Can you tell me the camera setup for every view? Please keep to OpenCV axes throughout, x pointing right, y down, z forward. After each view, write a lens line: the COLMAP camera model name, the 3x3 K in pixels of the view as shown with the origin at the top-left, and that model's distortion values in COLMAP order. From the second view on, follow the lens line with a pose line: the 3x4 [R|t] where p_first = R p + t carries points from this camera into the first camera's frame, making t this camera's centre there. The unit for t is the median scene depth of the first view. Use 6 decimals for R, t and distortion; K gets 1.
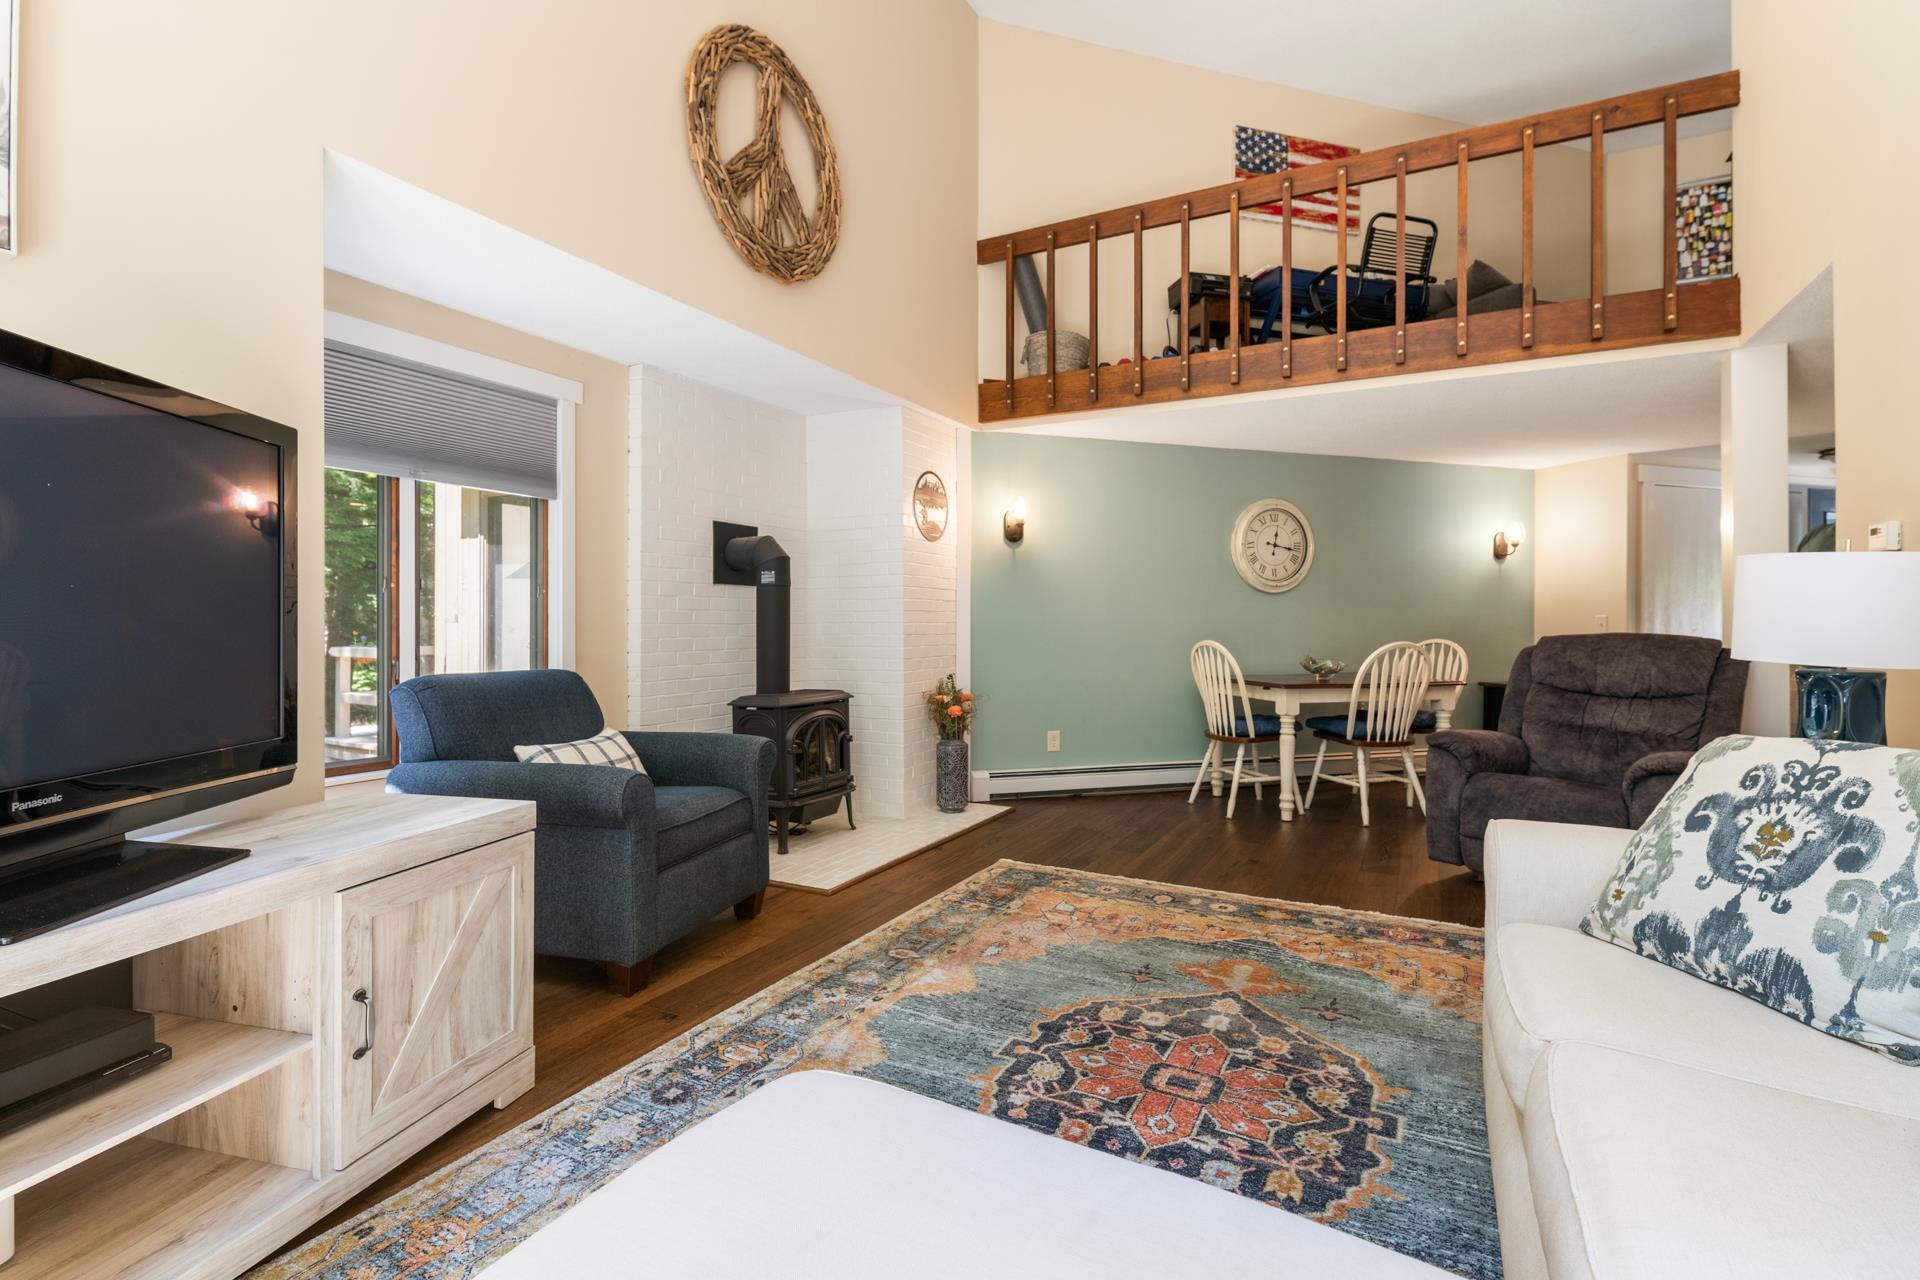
lens RADIAL K [[904.2, 0, 962.4], [0, 904.2, 640.4], [0, 0, 1]] dist [-0.005880, -0.000179]
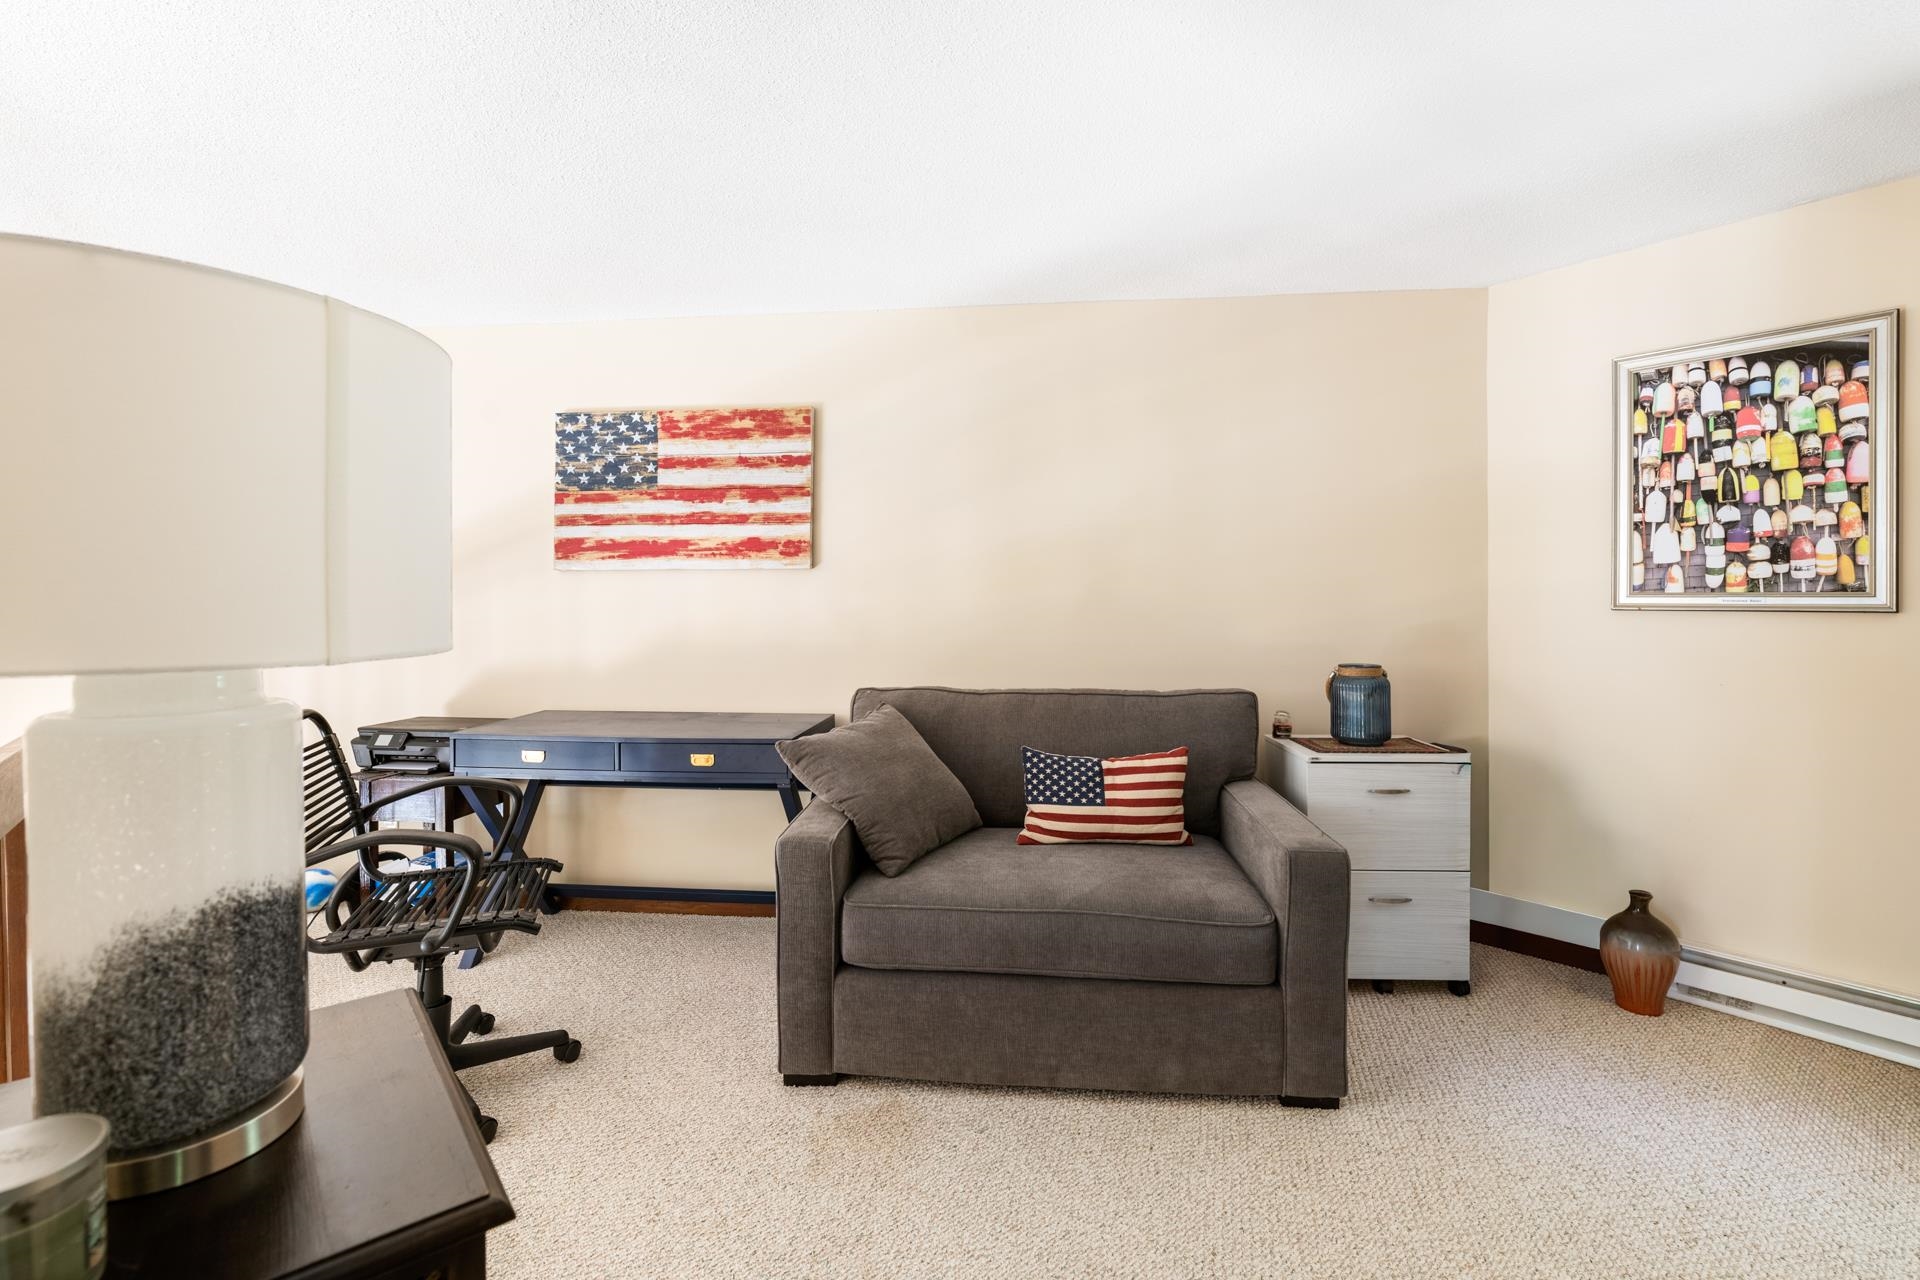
lens RADIAL K [[840.2, 0, 953.3], [0, 840.2, 636.1], [0, 0, 1]] dist [0.001965, -0.003028]
pose [[0.920133, 0.006349, -0.391554, 0.671880], [-0.006592, 0.999978, 0.000724, -0.387816], [0.391550, 0.001915, 0.920155, 0.545737]]
